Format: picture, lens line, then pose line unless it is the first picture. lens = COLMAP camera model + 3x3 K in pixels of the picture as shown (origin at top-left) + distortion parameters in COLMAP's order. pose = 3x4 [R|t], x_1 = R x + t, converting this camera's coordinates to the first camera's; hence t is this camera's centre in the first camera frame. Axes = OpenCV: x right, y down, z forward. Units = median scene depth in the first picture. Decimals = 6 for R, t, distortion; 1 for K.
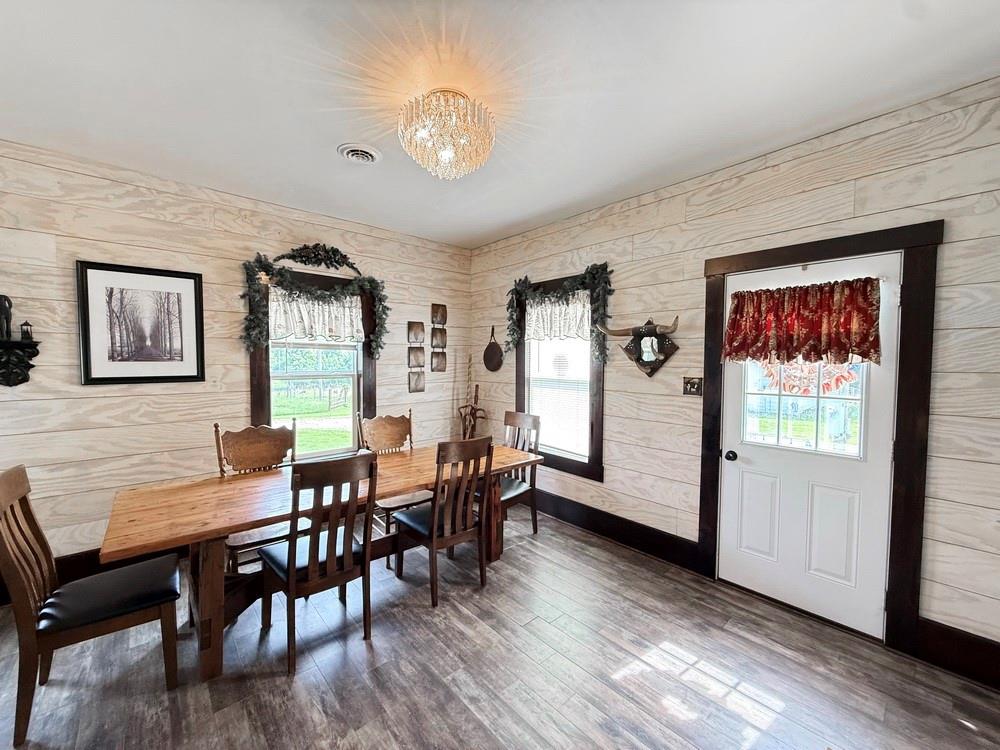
lens RADIAL K [[406.8, 0, 500.0], [0, 406.8, 375.0], [0, 0, 1]] dist [-0.006234, 0.000430]
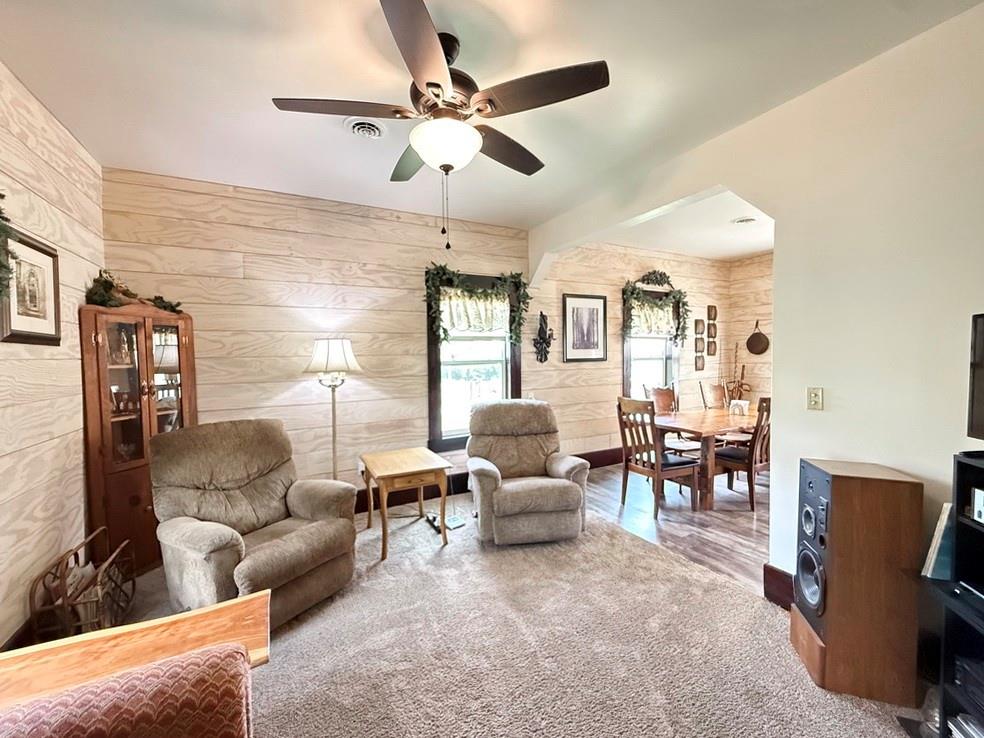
lens RADIAL K [[400.9, 0, 492.0], [0, 400.9, 369.0], [0, 0, 1]] dist [0.000902, -0.000345]
pose [[0.967679, -0.011591, -0.251919, -0.680424], [0.011066, 0.999933, -0.003499, 0.042439], [0.251942, 0.000598, 0.967742, -0.608452]]
